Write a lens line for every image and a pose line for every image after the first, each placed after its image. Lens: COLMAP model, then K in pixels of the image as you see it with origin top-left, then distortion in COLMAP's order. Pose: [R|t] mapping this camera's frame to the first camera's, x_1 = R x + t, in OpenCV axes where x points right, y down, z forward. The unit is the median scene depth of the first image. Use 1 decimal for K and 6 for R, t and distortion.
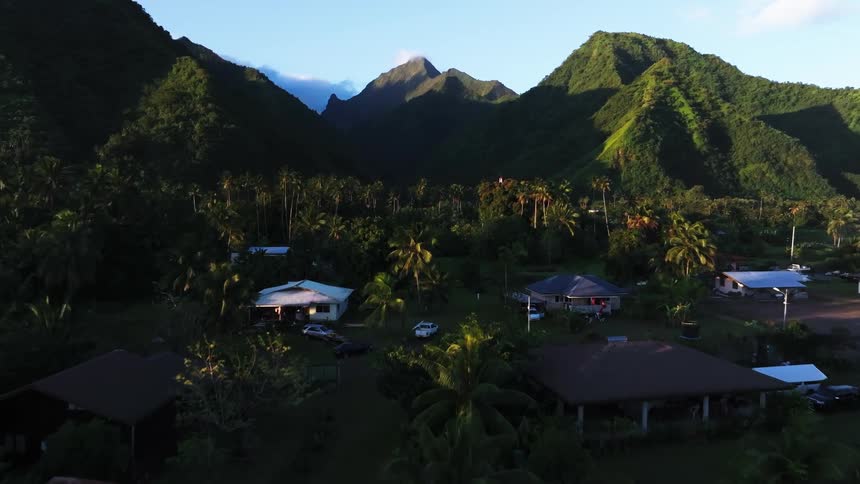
lens RADIAL K [[618.5, 0, 439.3], [0, 618.5, 237.7], [0, 0, 1]] dist [0.037034, 0.005692]
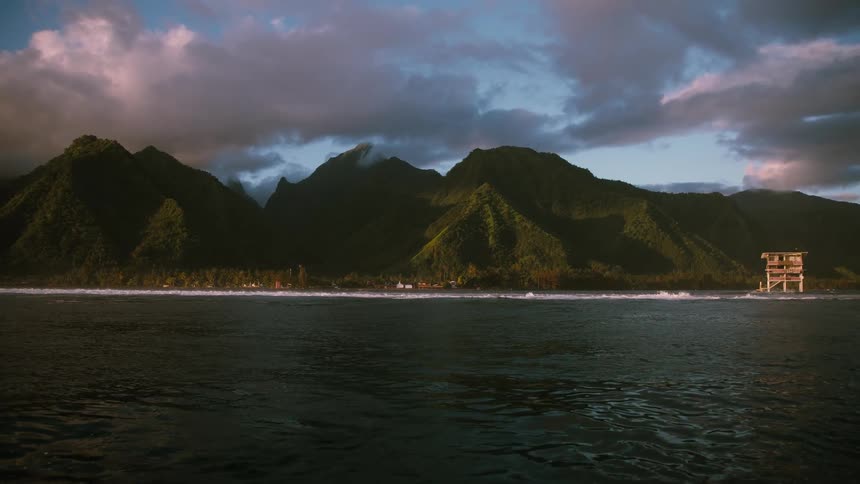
lens RADIAL K [[731.2, 0, 424.8], [0, 731.2, 241.0], [0, 0, 1]] dist [-0.062416, 0.001099]
pose [[0.999915, -0.002792, 0.012718, 0.223449], [0.004319, 0.992567, -0.121625, 0.065055], [-0.012284, 0.121670, 0.992495, -0.795209]]
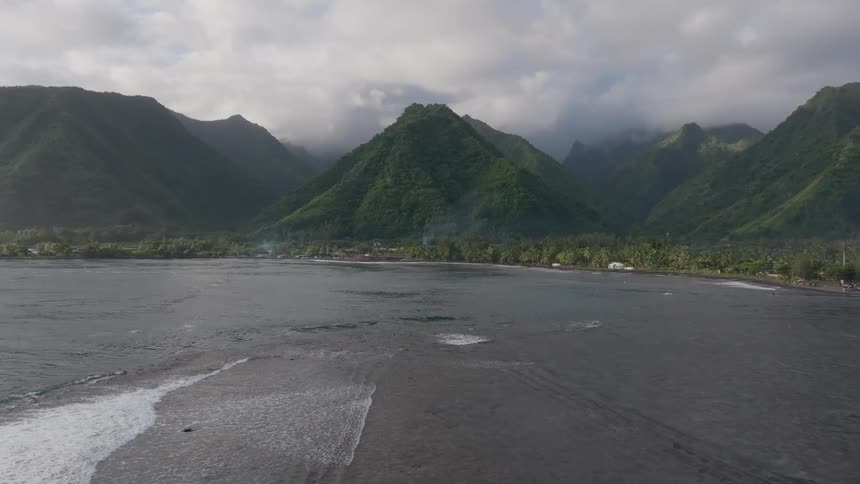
lens RADIAL K [[618.5, 0, 430.6], [0, 618.5, 249.5], [0, 0, 1]] dist [0.037034, 0.005692]
pose [[0.926405, 0.005844, -0.376483, 0.047136], [-0.021583, 0.999060, -0.037601, 0.026056], [0.375909, 0.042959, 0.925660, -0.500708]]
